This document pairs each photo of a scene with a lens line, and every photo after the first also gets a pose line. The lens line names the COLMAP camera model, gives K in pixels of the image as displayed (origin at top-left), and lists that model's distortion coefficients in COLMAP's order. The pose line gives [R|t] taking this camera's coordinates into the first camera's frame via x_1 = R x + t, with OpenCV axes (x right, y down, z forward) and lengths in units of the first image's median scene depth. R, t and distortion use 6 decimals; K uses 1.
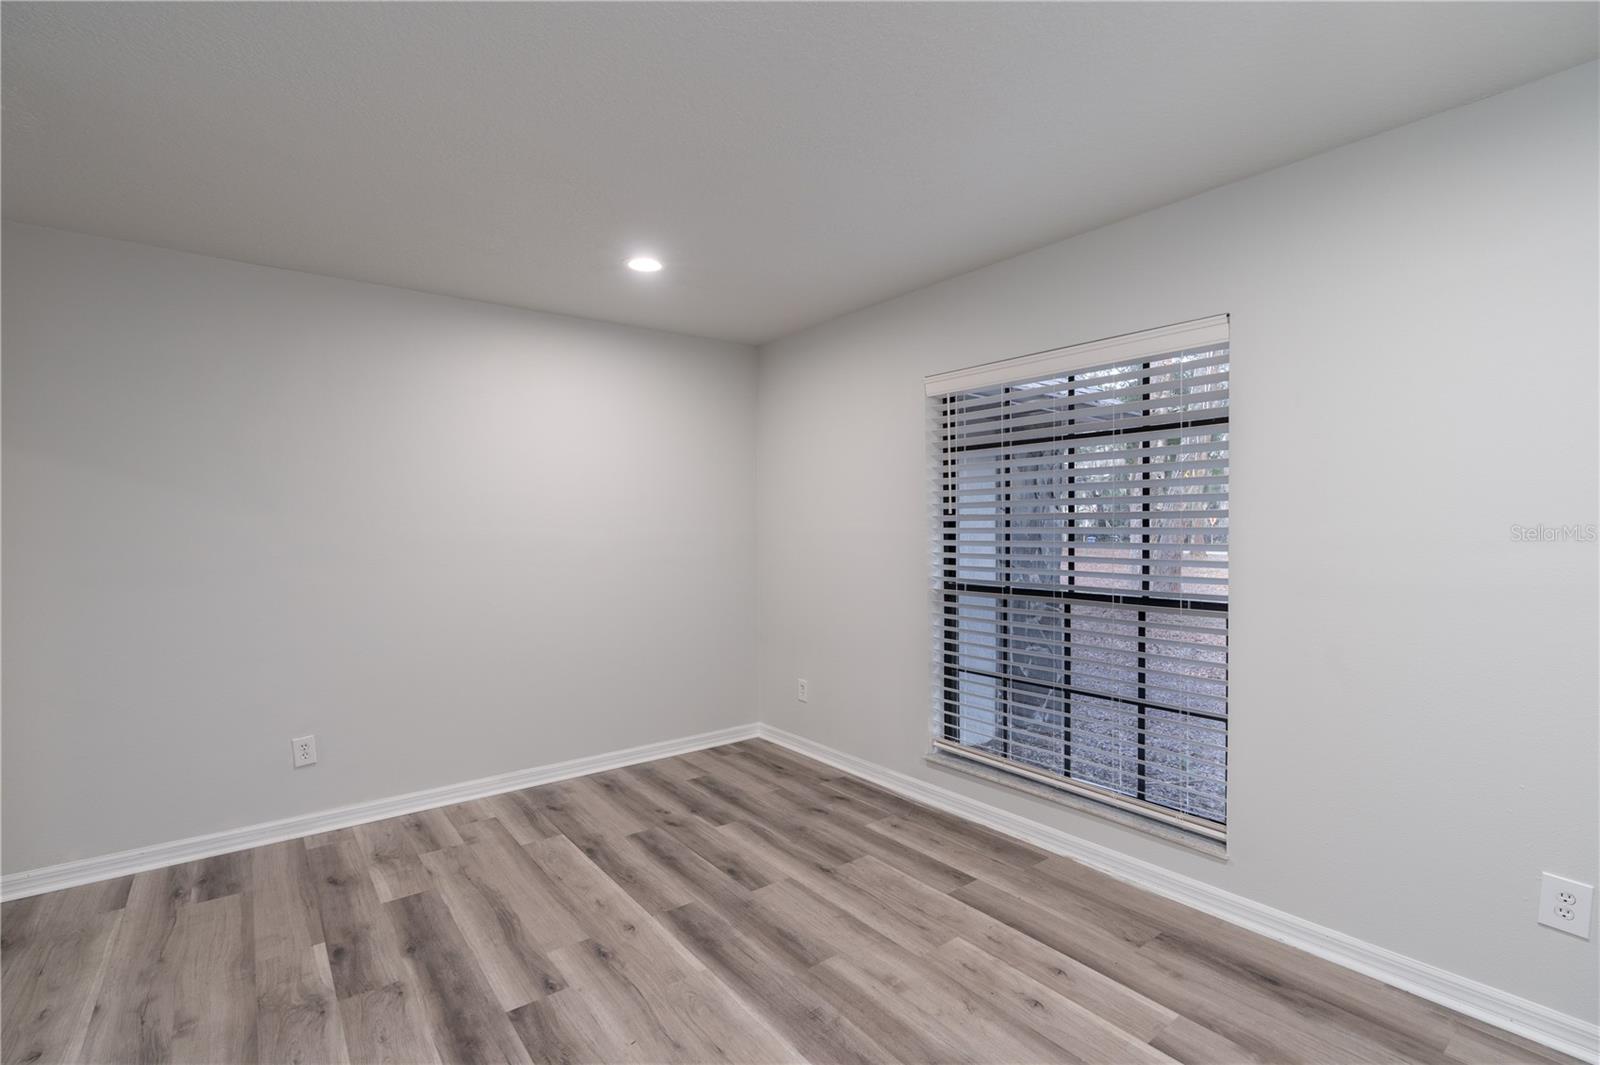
lens RADIAL K [[727.4, 0, 796.1], [0, 727.4, 527.4], [0, 0, 1]] dist [-0.003989, 0.001193]
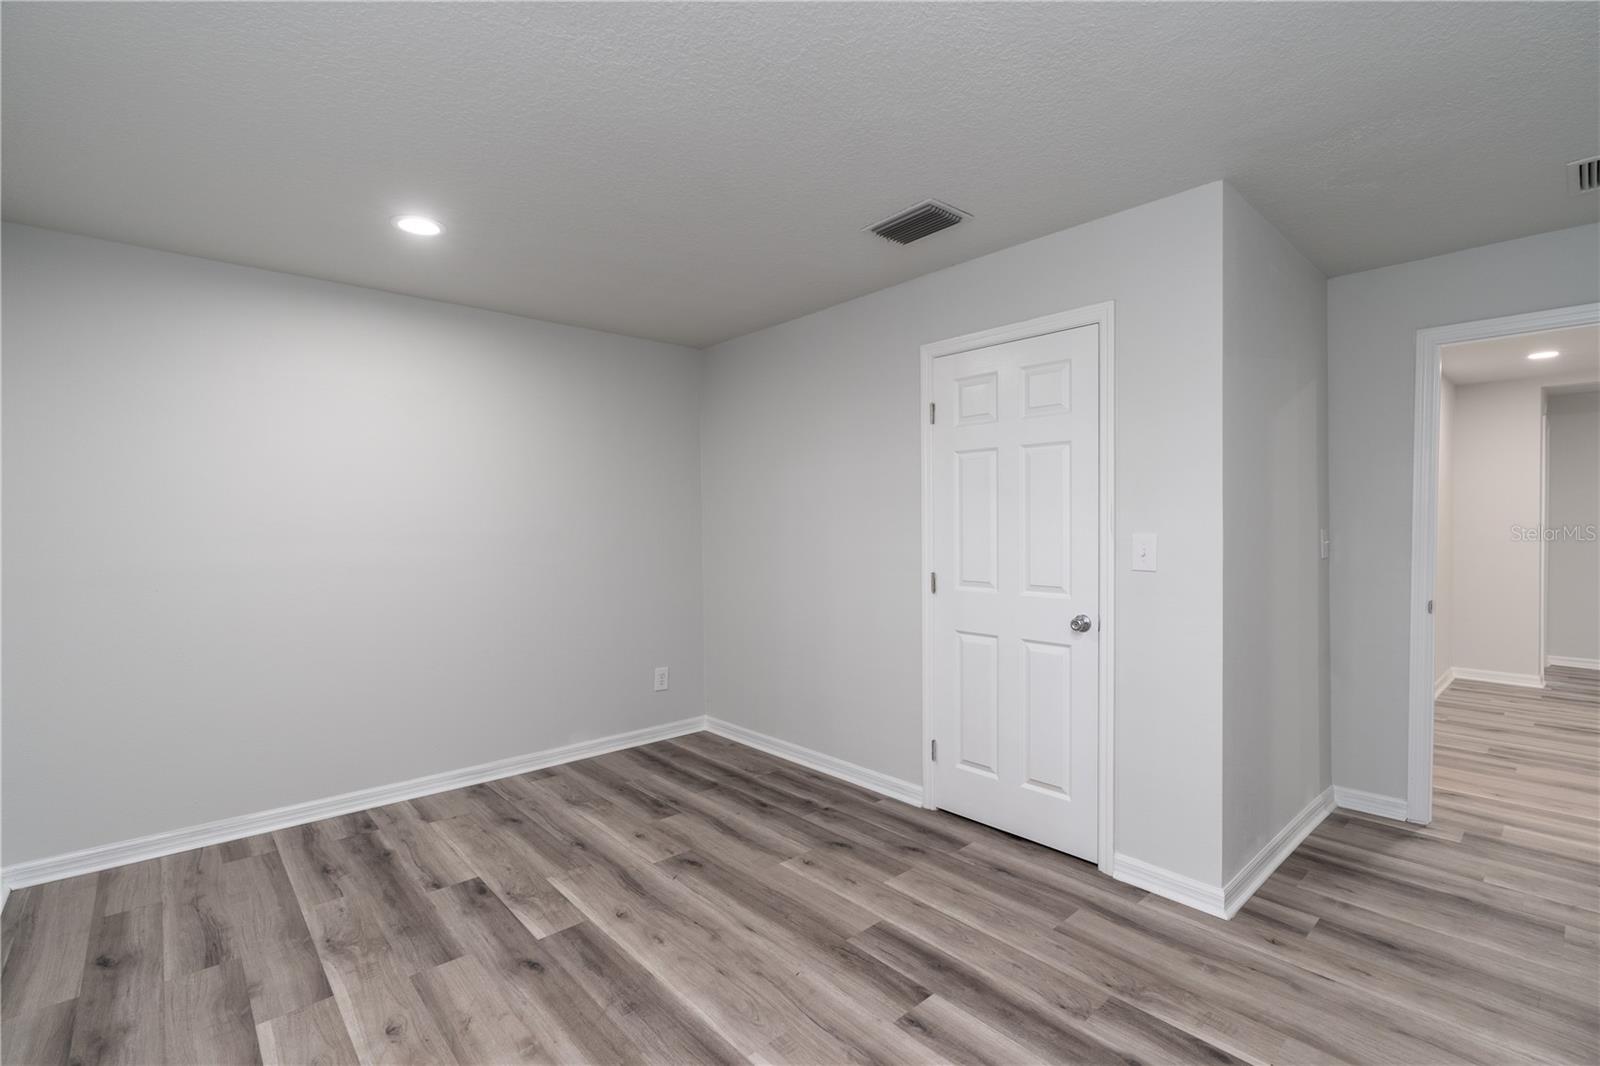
lens RADIAL K [[727.4, 0, 796.1], [0, 727.4, 527.9], [0, 0, 1]] dist [-0.003989, 0.001193]
pose [[-0.997115, 0.013617, -0.074672, -0.095198], [0.012895, 0.999865, 0.010148, -0.003295], [0.074800, 0.009156, -0.997156, 1.393736]]
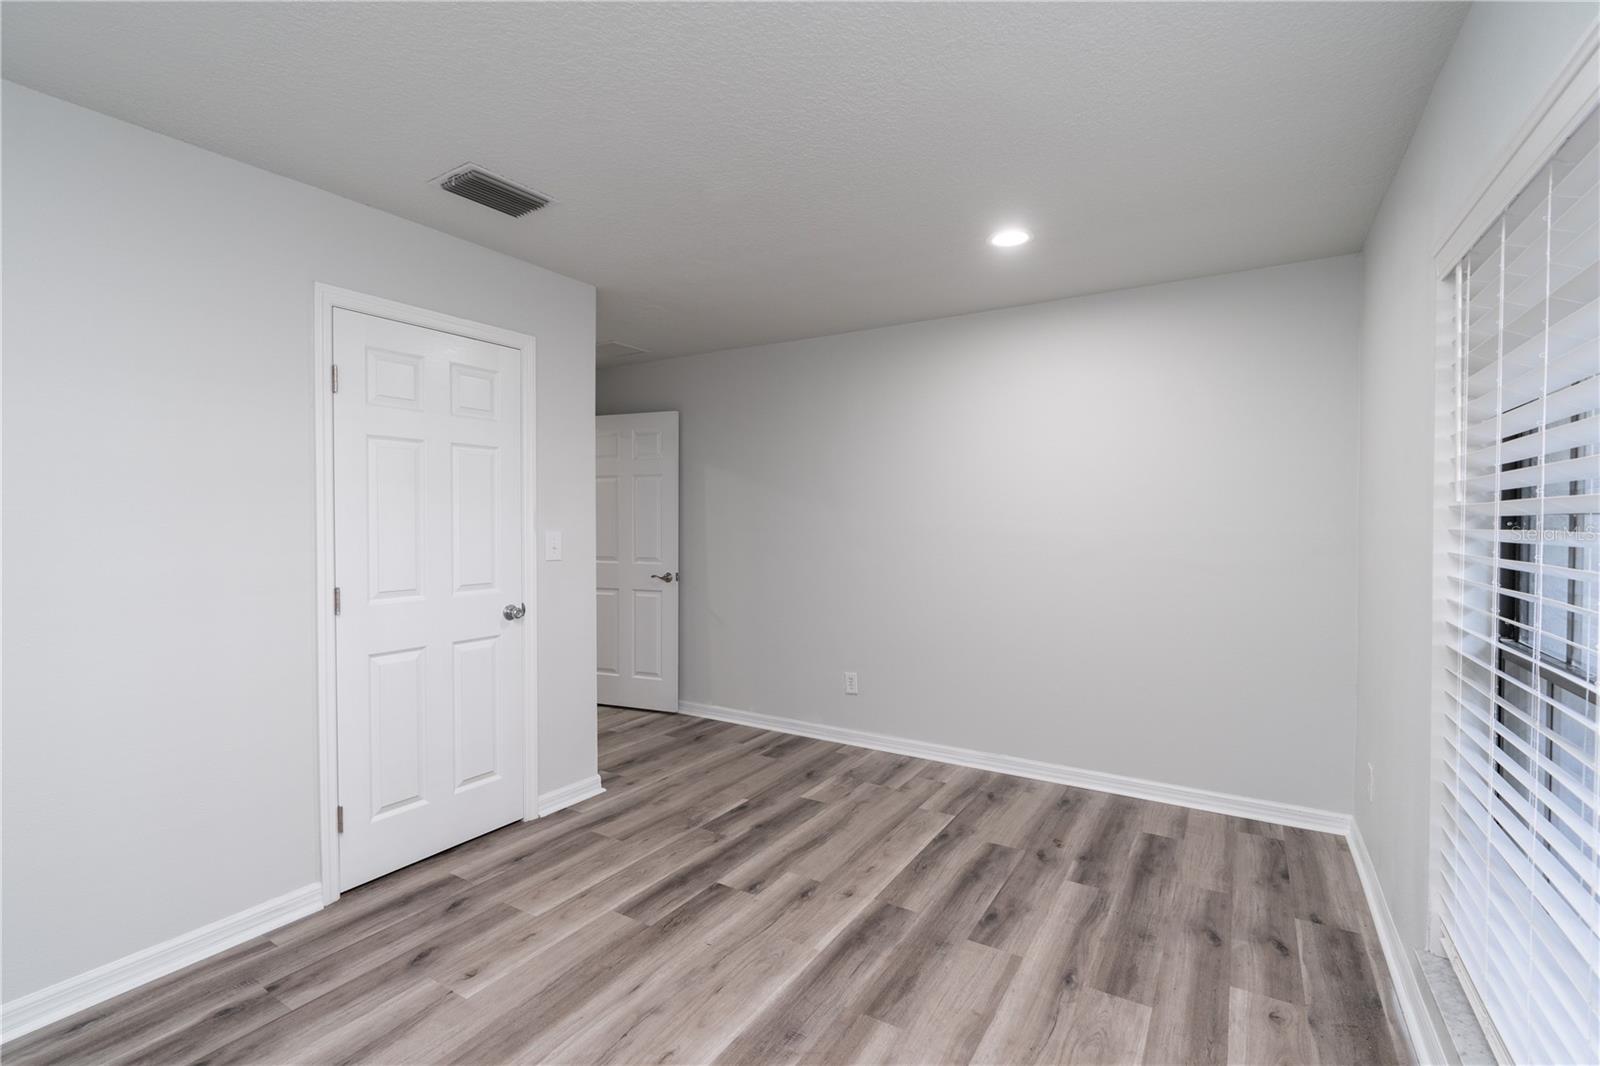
lens RADIAL K [[727.4, 0, 796.1], [0, 727.4, 527.9], [0, 0, 1]] dist [-0.003989, 0.001193]
pose [[0.354099, 0.017511, -0.935044, 0.625821], [-0.005502, 0.999846, 0.016641, -0.008337], [0.935192, -0.000747, 0.354141, 0.459872]]
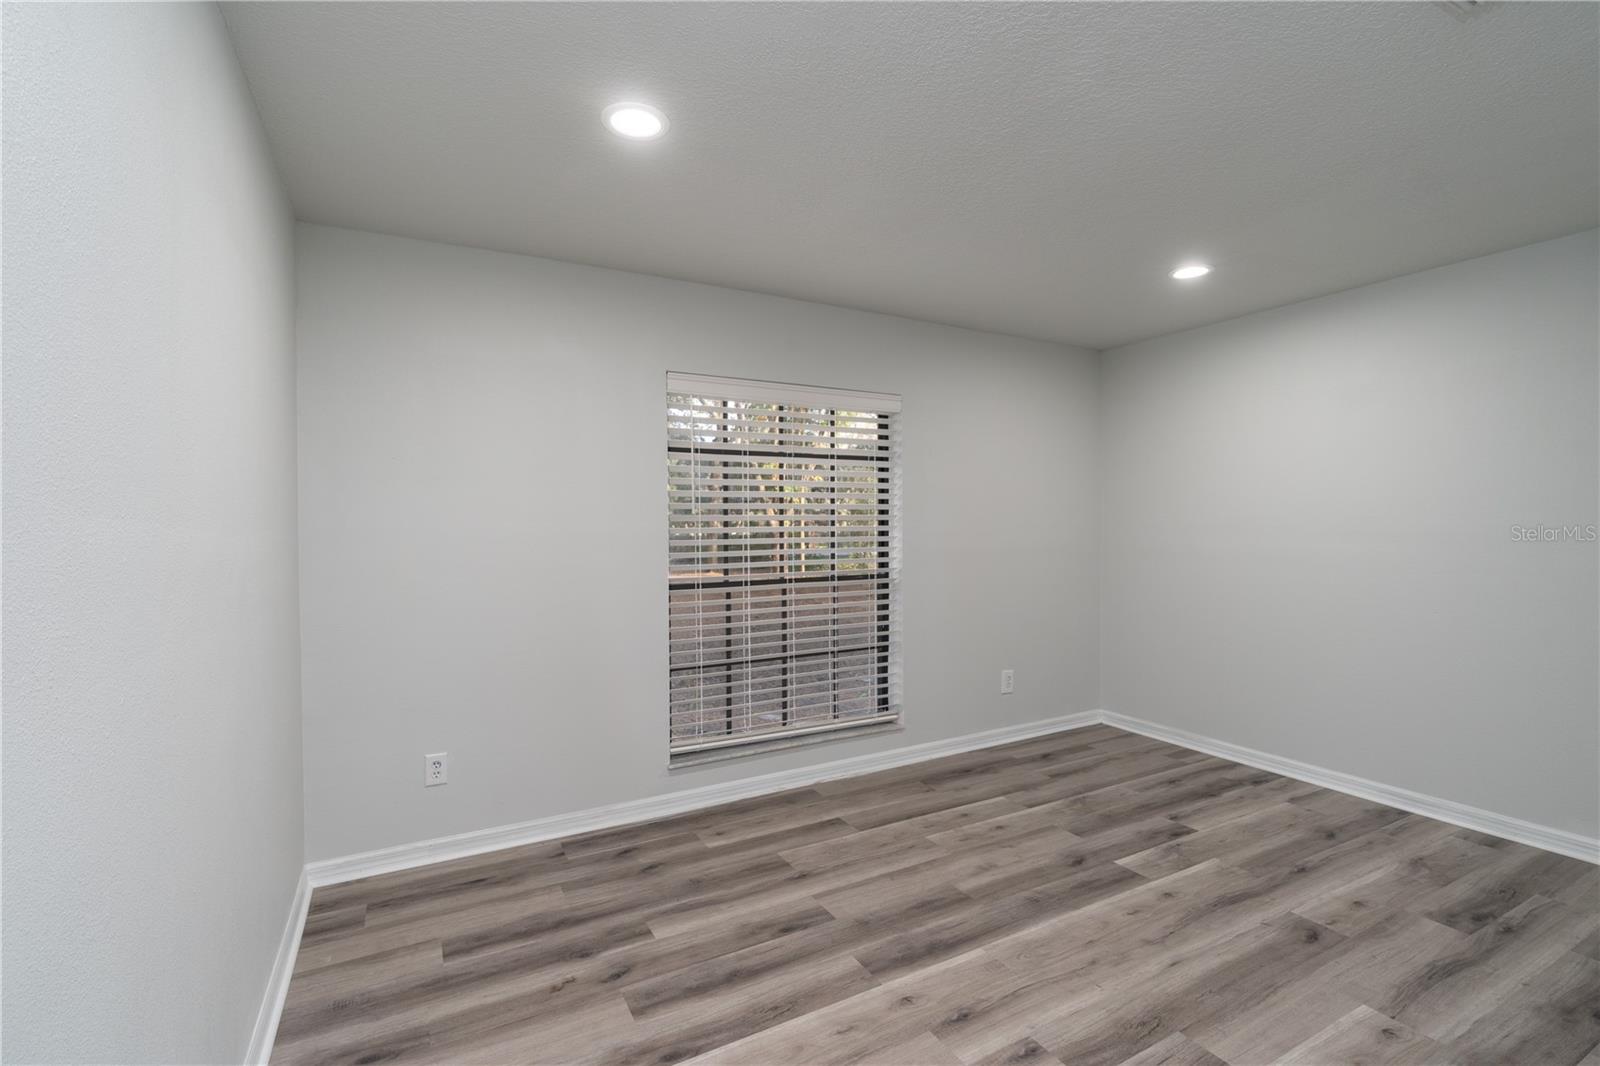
lens RADIAL K [[724.9, 0, 800.0], [0, 724.9, 533.0], [0, 0, 1]] dist [-0.005452, 0.000974]
pose [[0.151047, -0.006986, 0.988502, -0.903808], [0.007354, 0.999955, 0.005943, 0.003049], [-0.988499, 0.006372, 0.151092, 0.836194]]
